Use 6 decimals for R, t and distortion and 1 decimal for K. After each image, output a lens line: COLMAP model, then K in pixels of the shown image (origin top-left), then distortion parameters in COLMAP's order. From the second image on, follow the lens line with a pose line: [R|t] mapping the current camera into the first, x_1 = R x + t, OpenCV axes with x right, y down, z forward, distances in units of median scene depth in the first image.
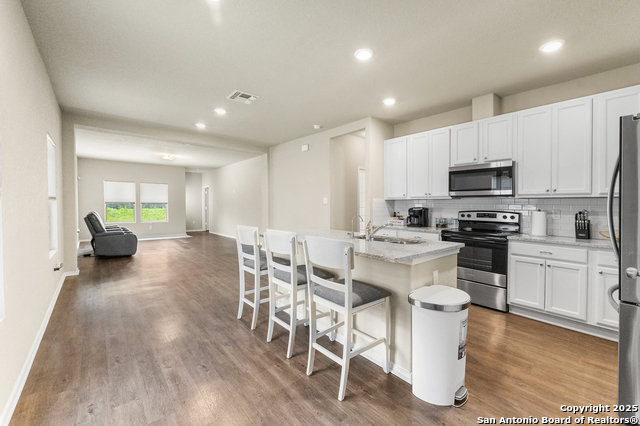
lens RADIAL K [[266.4, 0, 318.0], [0, 266.4, 212.0], [0, 0, 1]] dist [-0.001895, -0.000304]
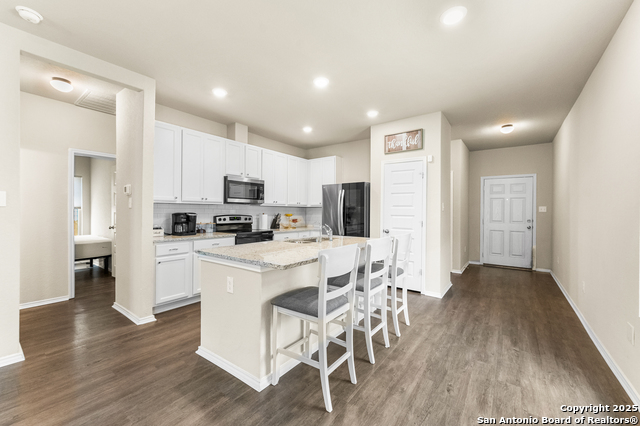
lens RADIAL K [[266.4, 0, 318.0], [0, 266.4, 212.0], [0, 0, 1]] dist [-0.001895, -0.000304]
pose [[-0.241945, -0.010642, 0.970232, -0.663827], [0.017298, 0.999734, 0.015279, -0.029692], [-0.970136, 0.020480, -0.241696, 0.908251]]
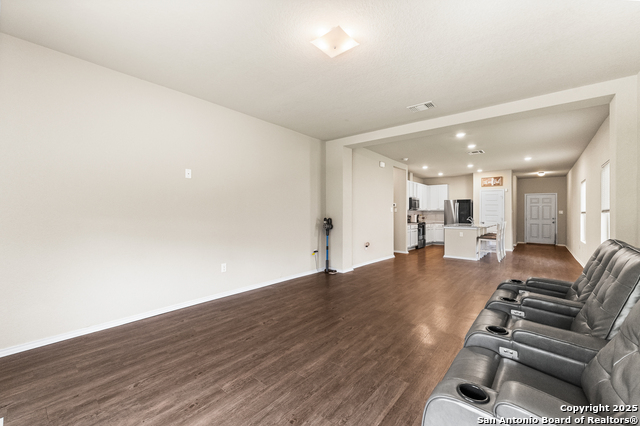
lens RADIAL K [[266.4, 0, 318.0], [0, 266.4, 212.0], [0, 0, 1]] dist [-0.001895, -0.000304]
pose [[-0.176113, -0.003006, 0.984365, -1.859365], [0.016477, 0.999846, 0.006001, -0.063090], [-0.984232, 0.017276, -0.176036, 2.373474]]
